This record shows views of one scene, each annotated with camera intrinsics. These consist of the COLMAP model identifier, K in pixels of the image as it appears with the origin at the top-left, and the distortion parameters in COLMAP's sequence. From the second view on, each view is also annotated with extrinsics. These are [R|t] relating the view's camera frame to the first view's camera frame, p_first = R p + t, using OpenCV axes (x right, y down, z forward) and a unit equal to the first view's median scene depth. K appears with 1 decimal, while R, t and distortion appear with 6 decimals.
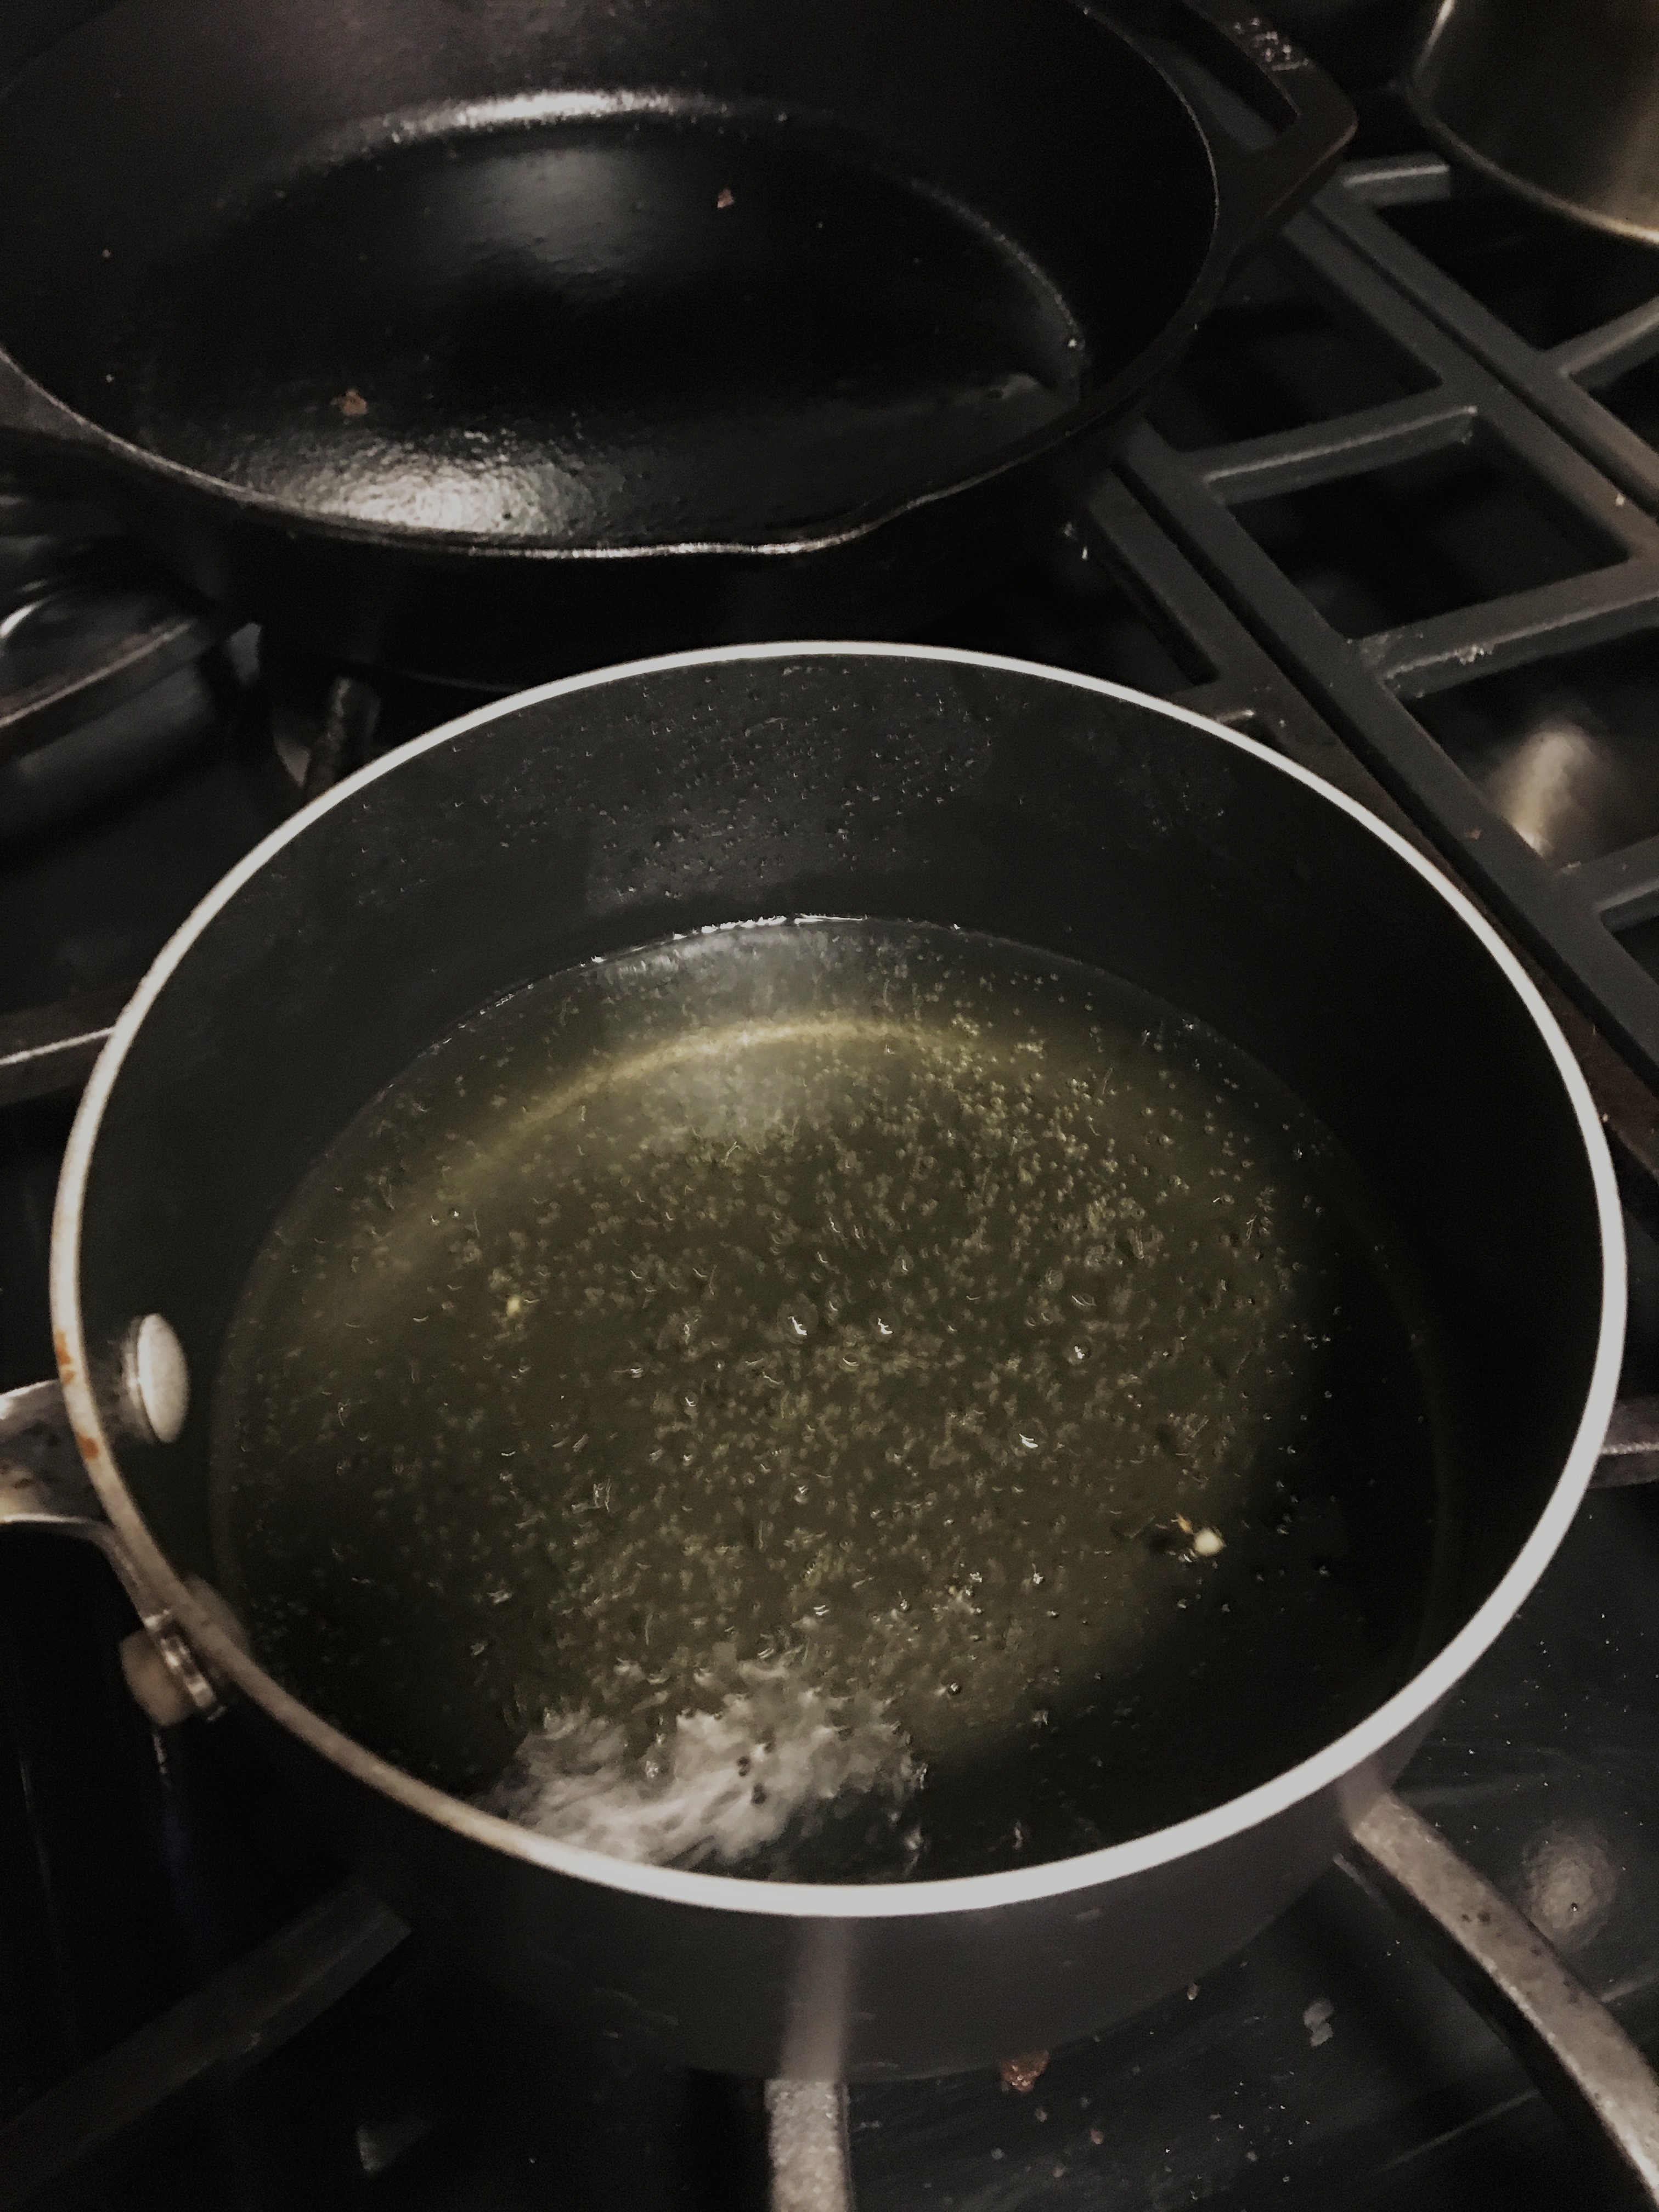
lens RADIAL K [[1893.9, 0, 842.8], [0, 1893.9, 1110.8], [0, 0, 1]] dist [0.006901, -0.043711]
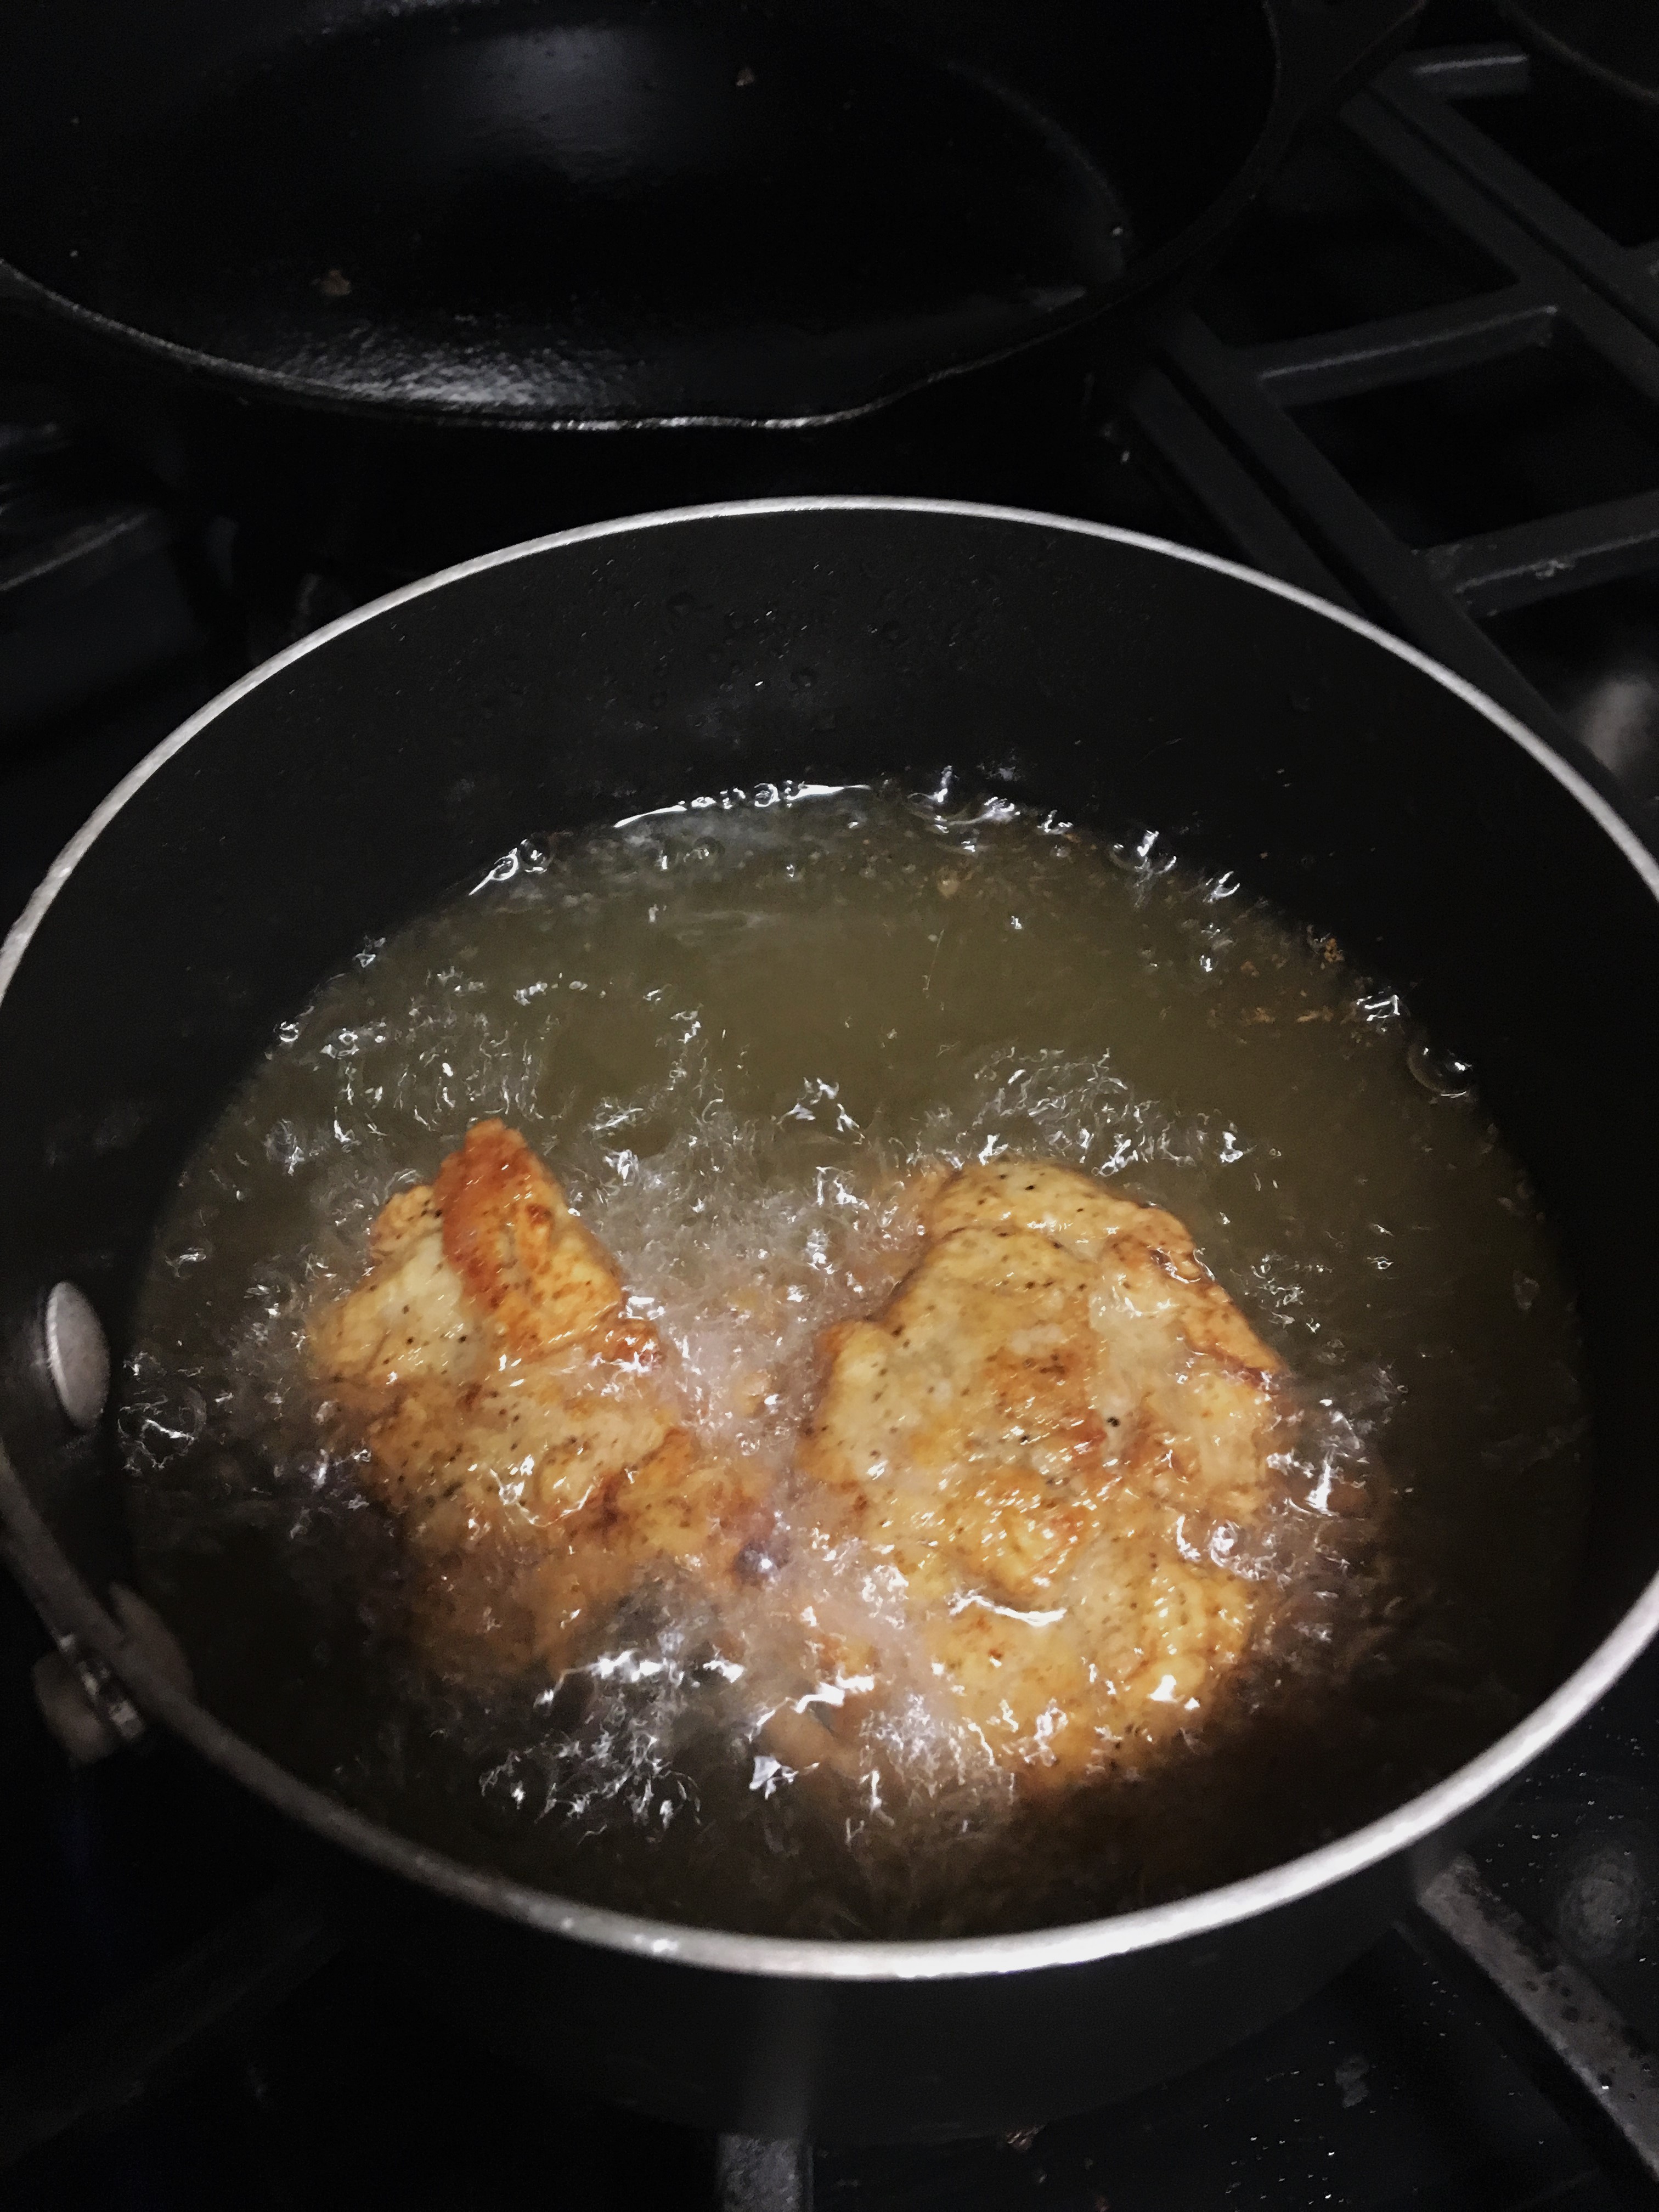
lens RADIAL K [[1893.9, 0, 850.5], [0, 1893.9, 1108.1], [0, 0, 1]] dist [0.006901, -0.043711]
pose [[0.999741, 0.018657, -0.013069, 0.013134], [-0.018479, 0.999737, 0.013588, 0.011721], [0.013319, -0.013343, 0.999822, 0.083270]]
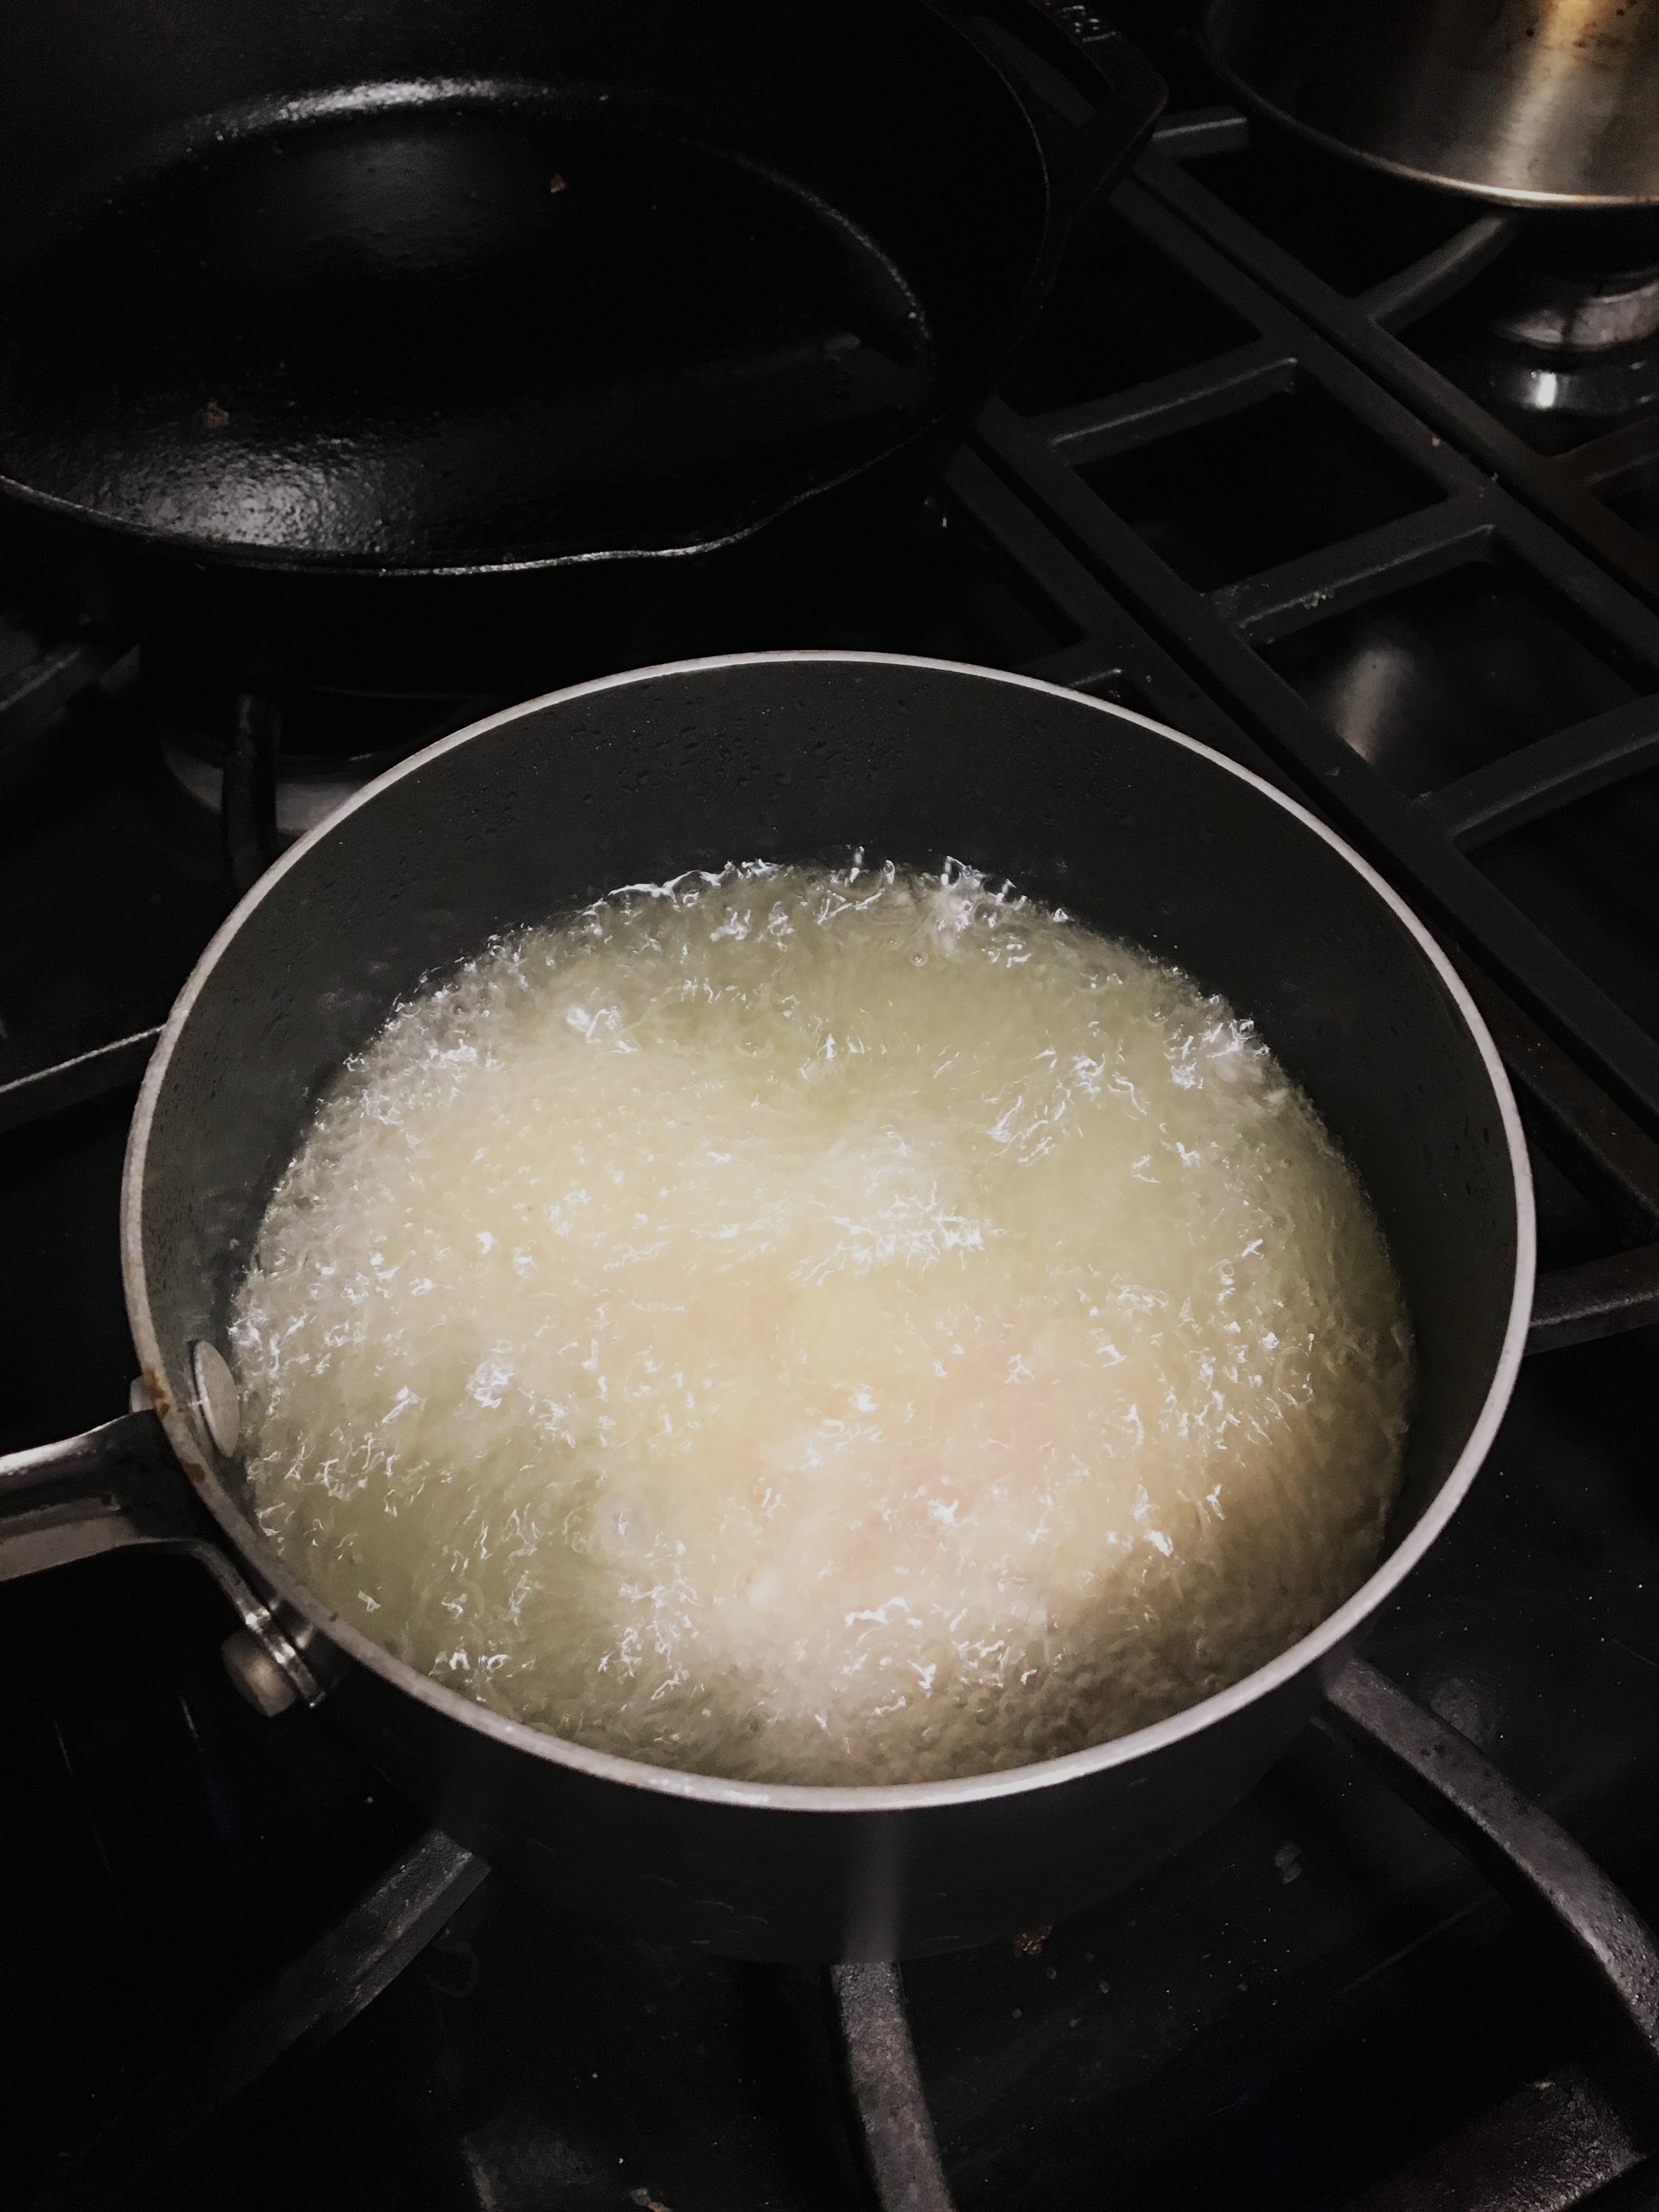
lens RADIAL K [[1893.9, 0, 844.5], [0, 1893.9, 1114.1], [0, 0, 1]] dist [0.006901, -0.043711]
pose [[0.992474, -0.087059, 0.086119, -0.049152], [0.083480, 0.995523, 0.044329, -0.020952], [-0.089593, -0.036807, 0.995298, -0.052900]]
